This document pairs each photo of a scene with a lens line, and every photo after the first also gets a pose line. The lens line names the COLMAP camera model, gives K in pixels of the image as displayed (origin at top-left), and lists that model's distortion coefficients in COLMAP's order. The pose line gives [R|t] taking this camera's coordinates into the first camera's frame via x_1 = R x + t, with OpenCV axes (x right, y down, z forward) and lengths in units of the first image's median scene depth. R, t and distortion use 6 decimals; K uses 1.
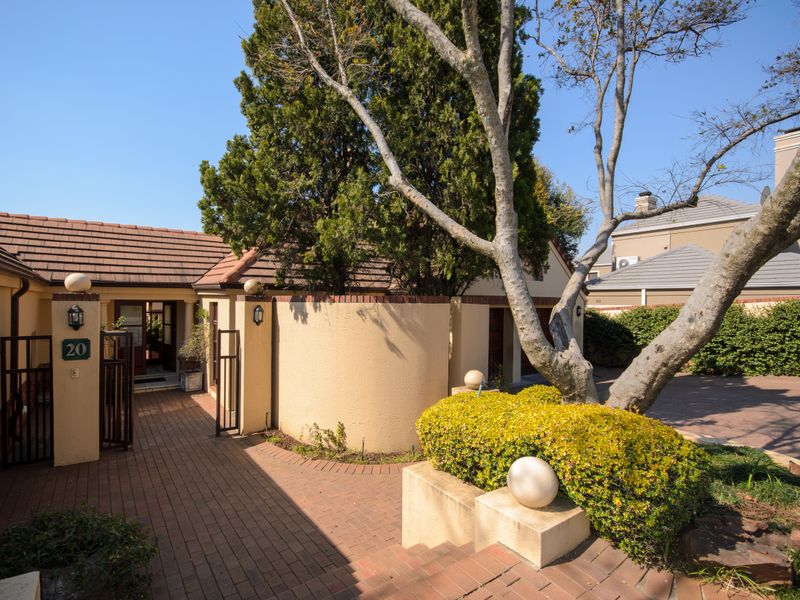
lens RADIAL K [[413.0, 0, 391.8], [0, 413.0, 305.5], [0, 0, 1]] dist [0.002526, 0.000496]
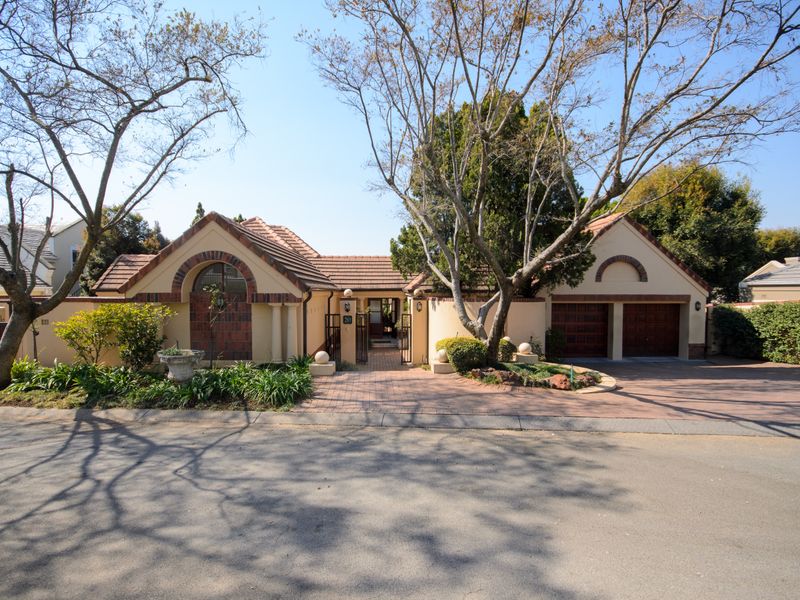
lens RADIAL K [[413.0, 0, 391.8], [0, 413.0, 305.5], [0, 0, 1]] dist [0.002526, 0.000496]
pose [[0.838277, 0.009561, -0.545160, 0.585172], [0.002185, 0.999779, 0.020895, -0.022728], [0.545240, -0.018707, 0.838071, -0.673045]]
